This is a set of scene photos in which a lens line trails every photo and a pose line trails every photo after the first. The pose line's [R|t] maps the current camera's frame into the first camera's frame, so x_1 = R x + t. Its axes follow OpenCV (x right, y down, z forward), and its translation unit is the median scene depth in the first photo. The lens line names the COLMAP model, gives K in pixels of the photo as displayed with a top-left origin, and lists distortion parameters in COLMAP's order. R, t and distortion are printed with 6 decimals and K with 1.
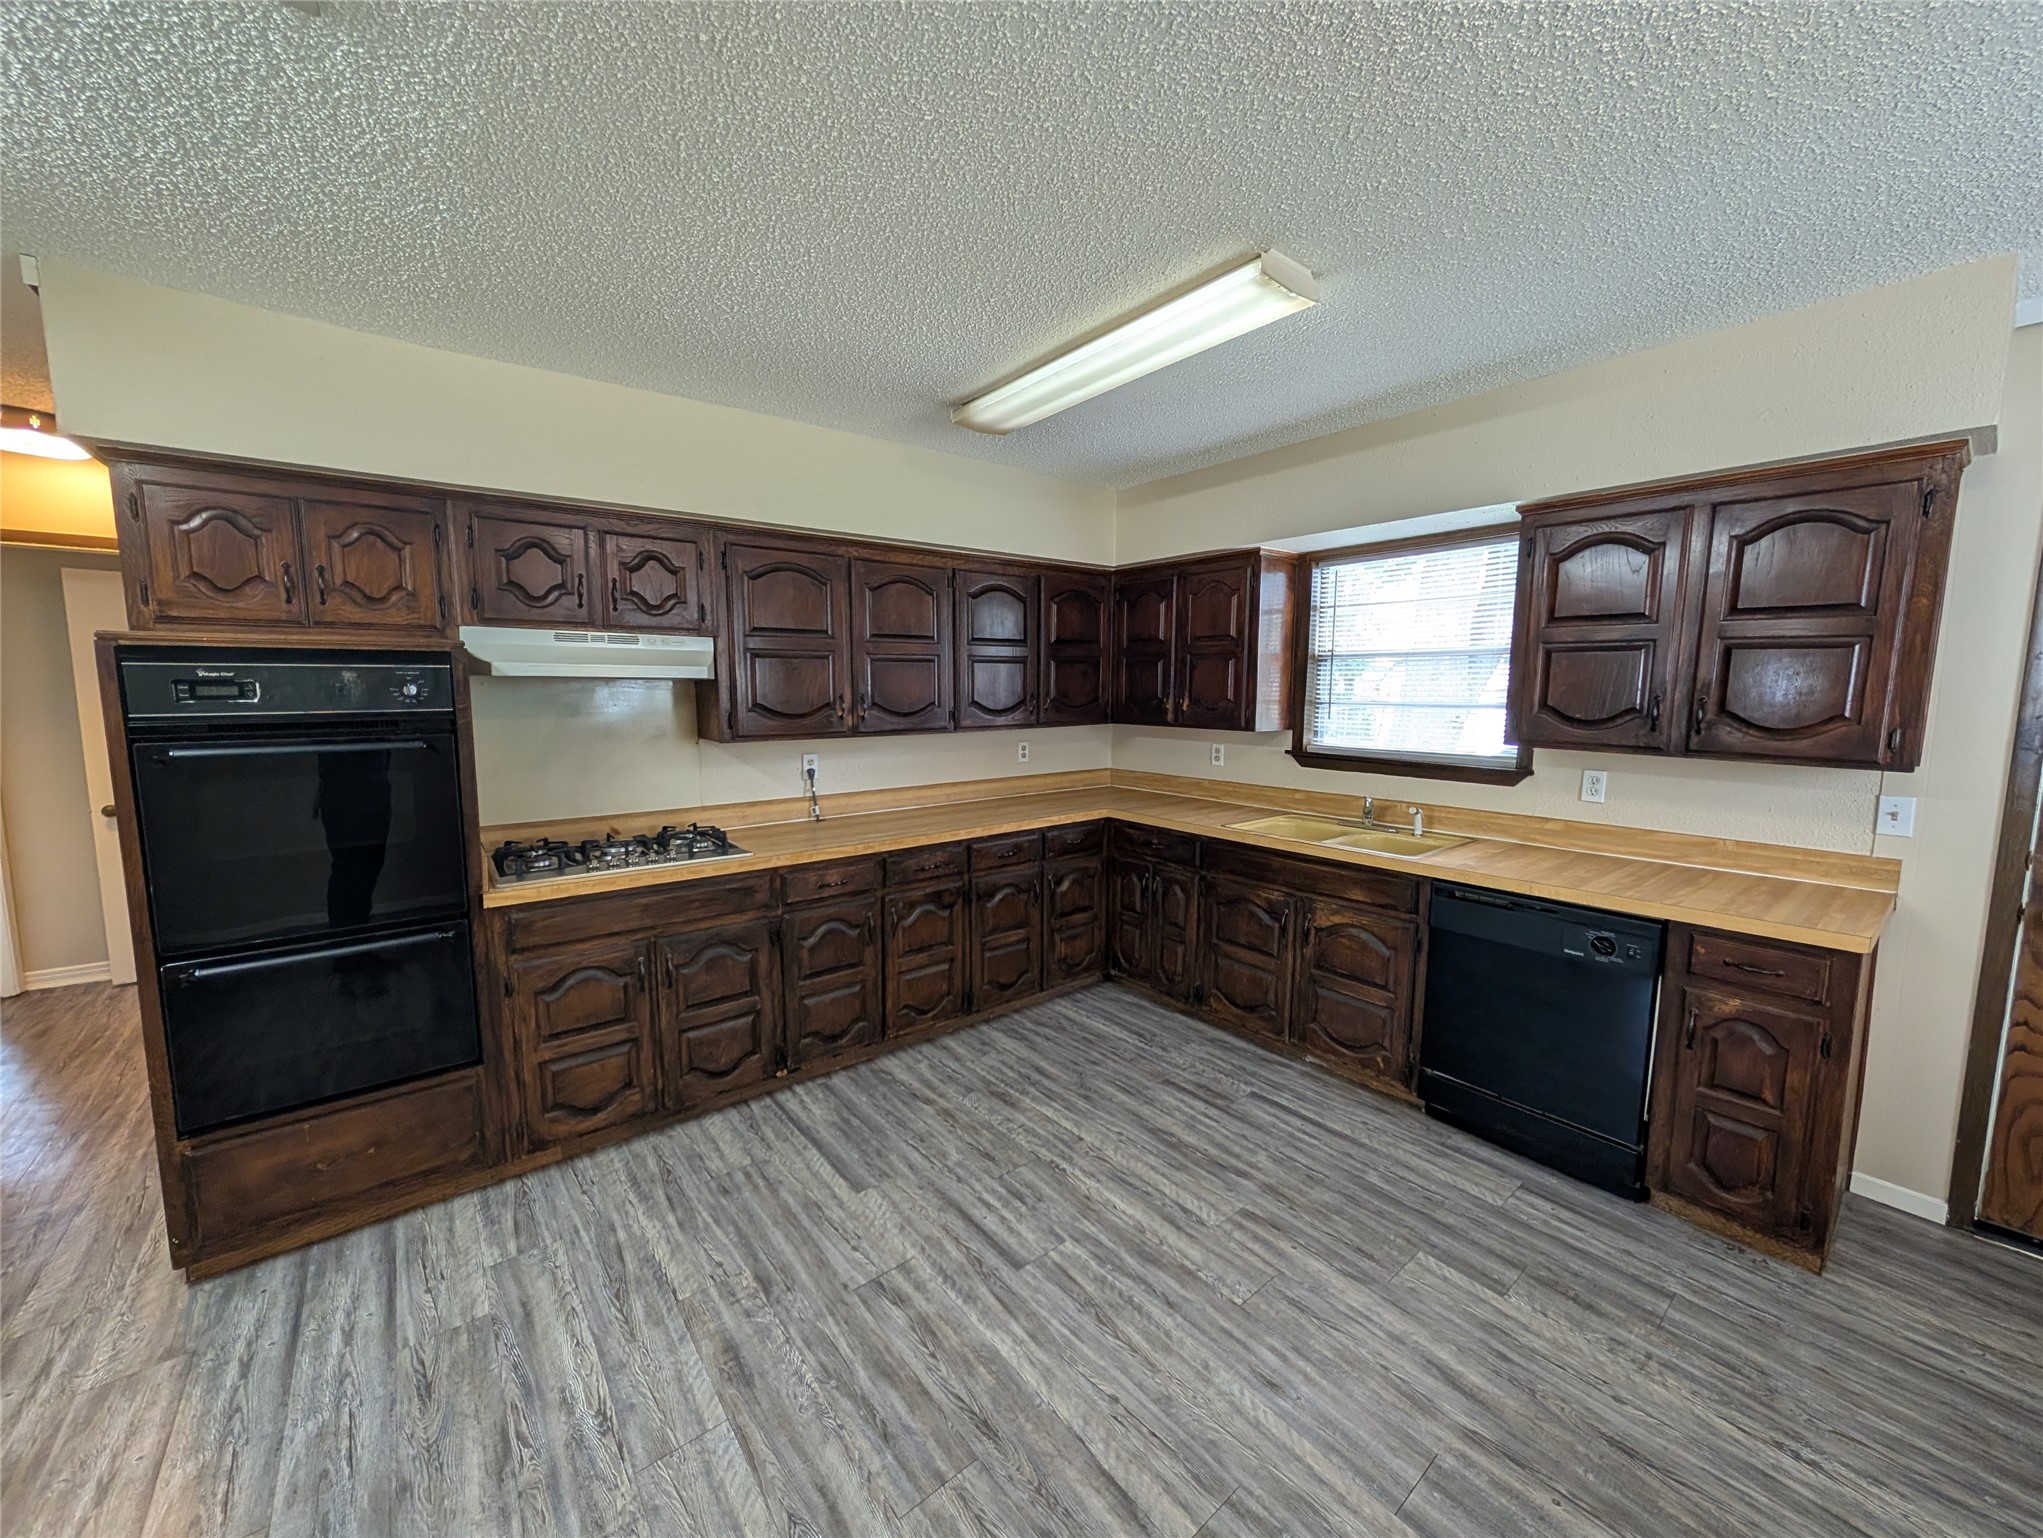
lens RADIAL K [[774.1, 0, 1019.8], [0, 774.1, 769.3], [0, 0, 1]] dist [-0.001344, 0.000397]
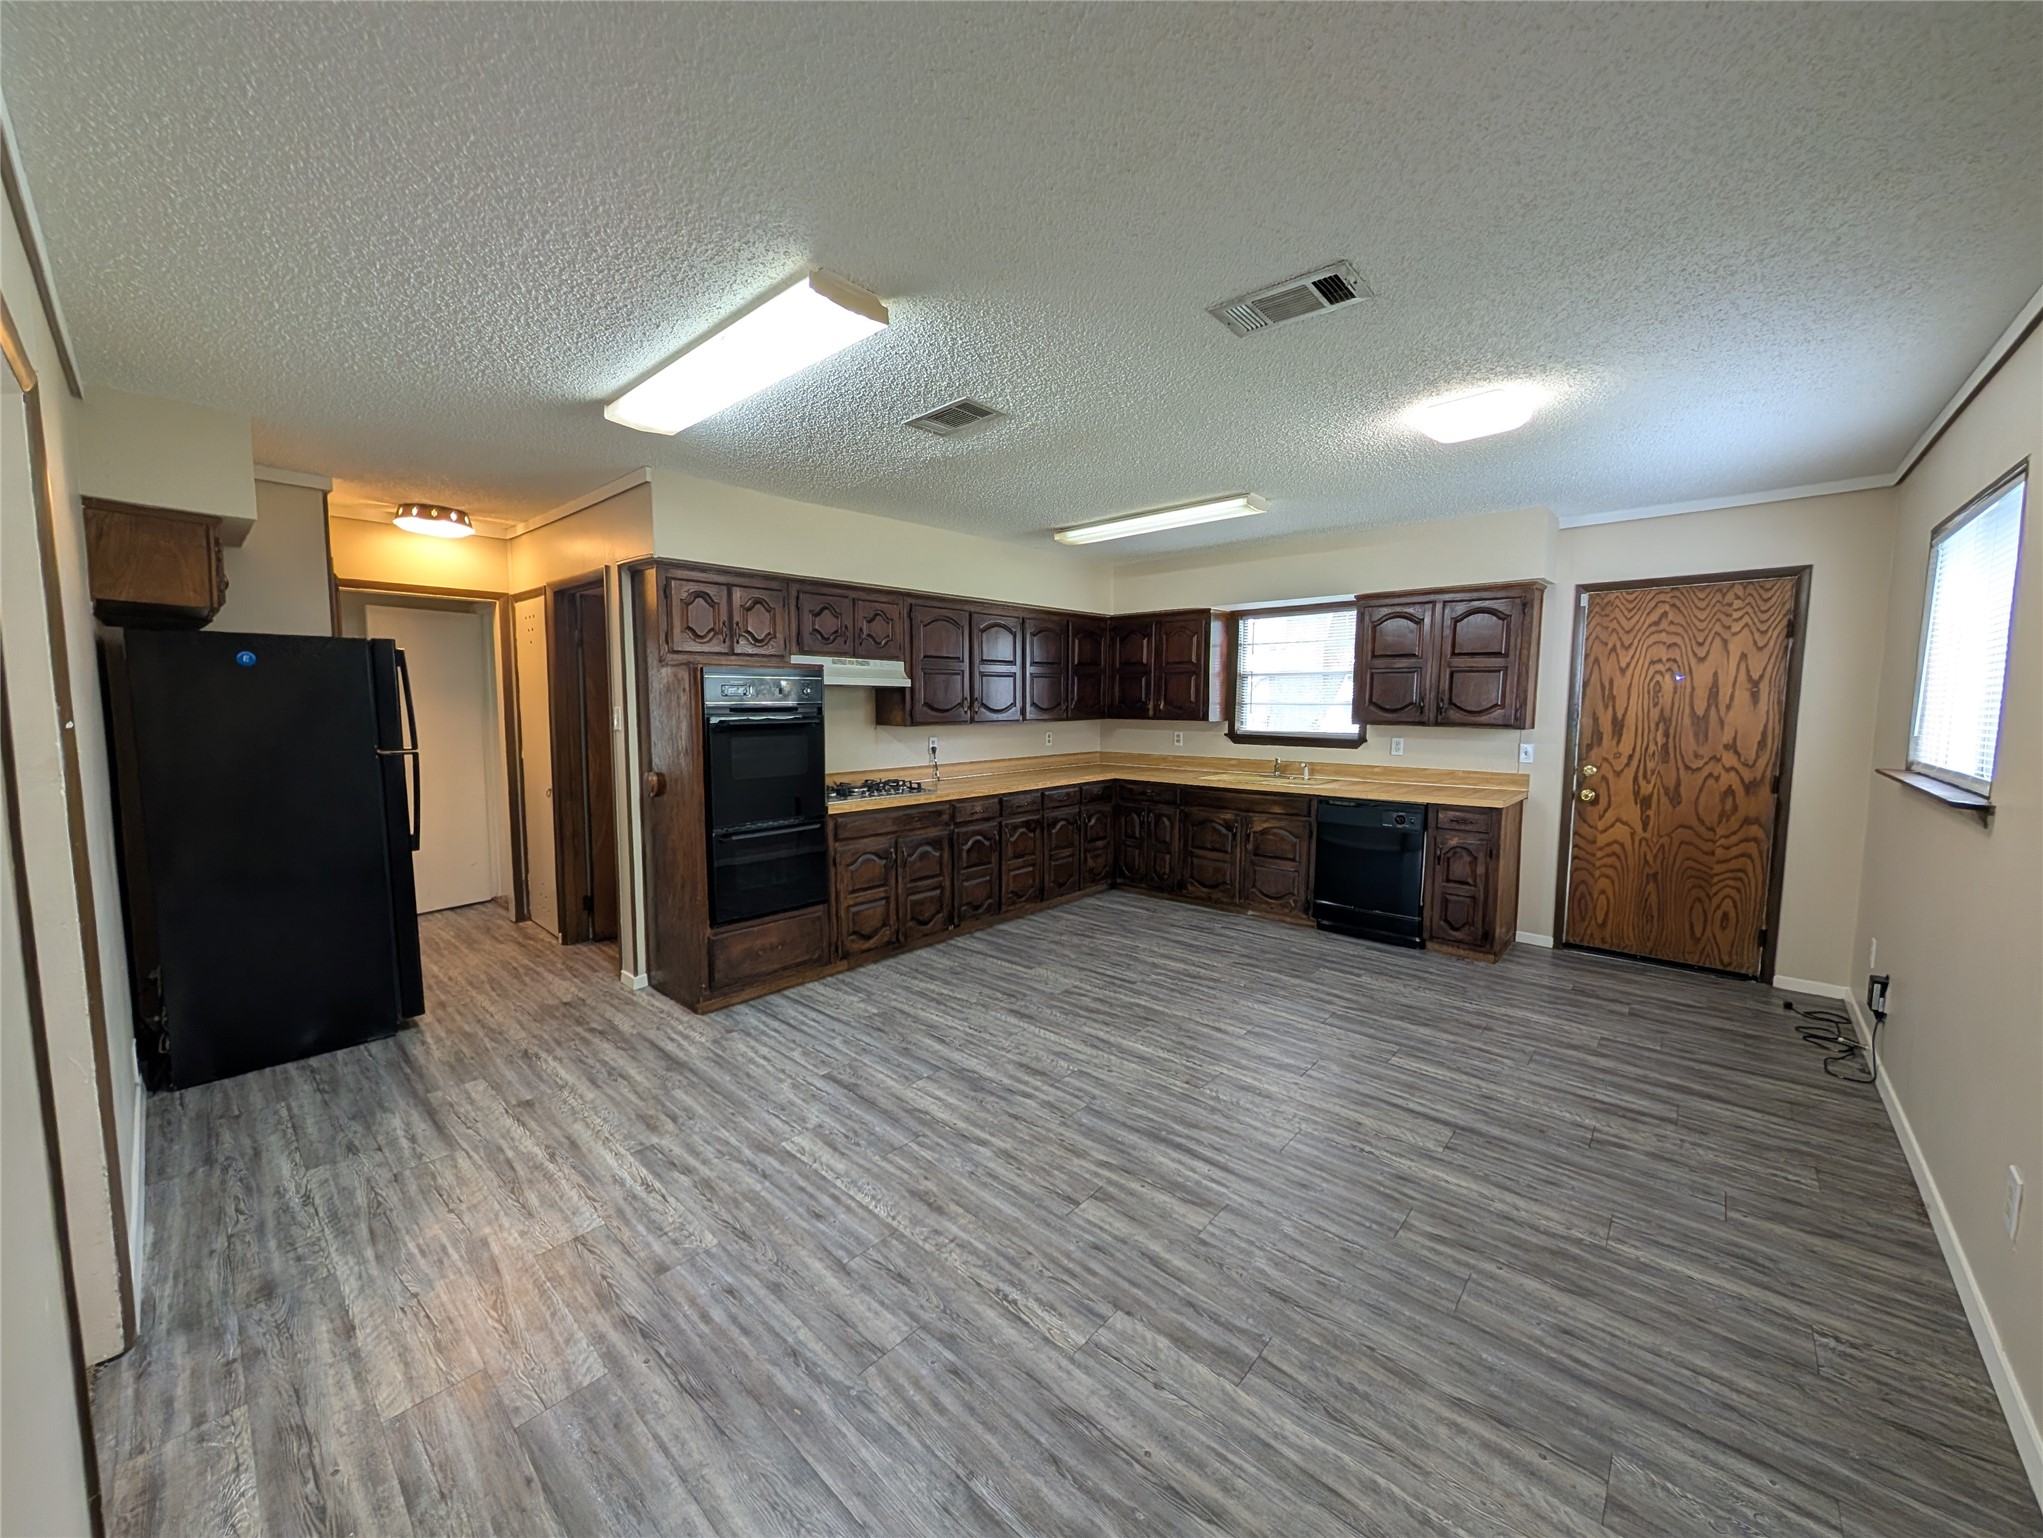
lens RADIAL K [[774.1, 0, 1019.5], [0, 774.1, 772.3], [0, 0, 1]] dist [-0.001344, 0.000397]
pose [[0.987149, -0.015272, 0.159069, -0.488451], [0.017888, 0.999727, -0.015027, 0.106696], [-0.158796, 0.017680, 0.987153, -0.750418]]
